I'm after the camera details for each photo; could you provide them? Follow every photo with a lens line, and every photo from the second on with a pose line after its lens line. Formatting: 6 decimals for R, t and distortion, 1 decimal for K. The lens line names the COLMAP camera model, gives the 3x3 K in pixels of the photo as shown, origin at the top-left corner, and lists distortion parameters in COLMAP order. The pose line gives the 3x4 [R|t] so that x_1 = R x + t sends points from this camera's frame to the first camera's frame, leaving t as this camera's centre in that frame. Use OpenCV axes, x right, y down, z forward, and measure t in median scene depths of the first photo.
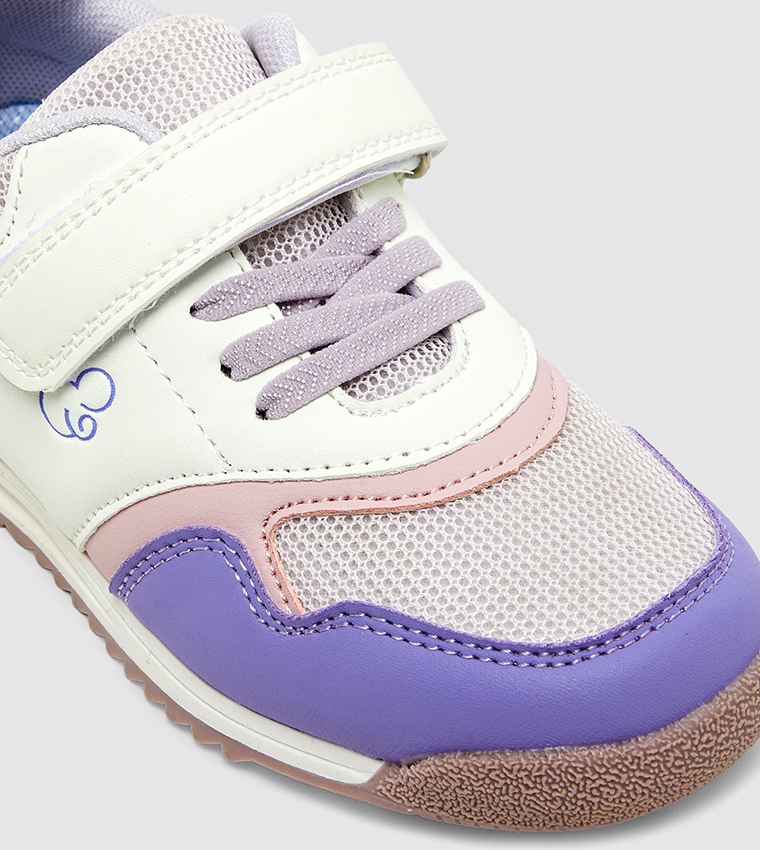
lens RADIAL K [[3216.1, 0, 380.0], [0, 3216.1, 425.0], [0, 0, 1]] dist [0.059389, 0.550047]
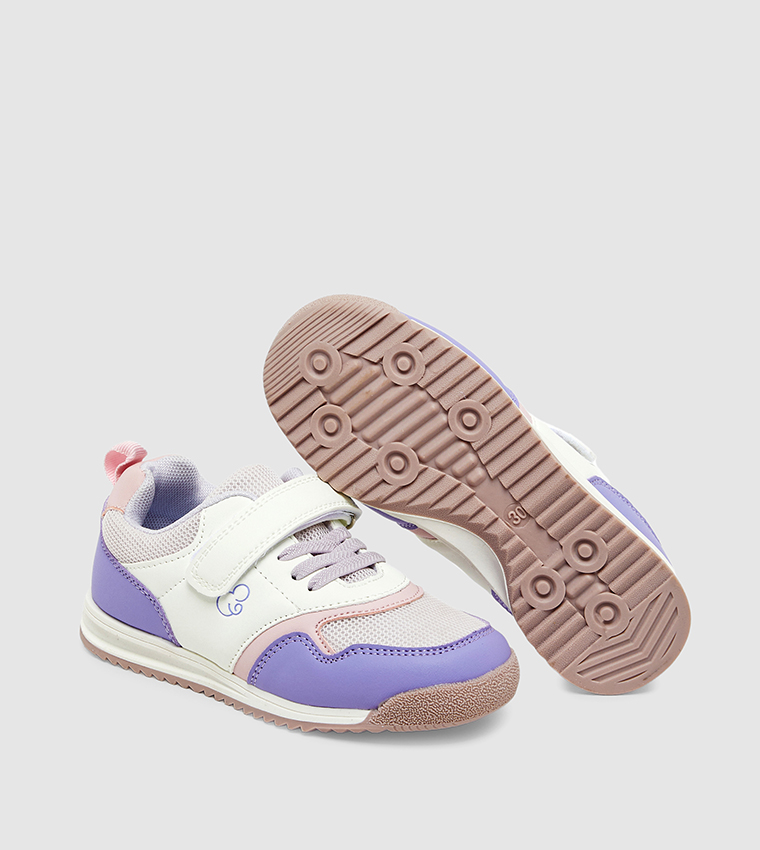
lens RADIAL K [[3216.1, 0, 380.0], [0, 3216.1, 425.0], [0, 0, 1]] dist [0.059389, 0.550047]
pose [[0.987369, -0.044612, 0.152026, -0.370295], [0.098390, 0.924743, -0.367653, 0.834850], [-0.124183, 0.377968, 0.917453, -1.442636]]
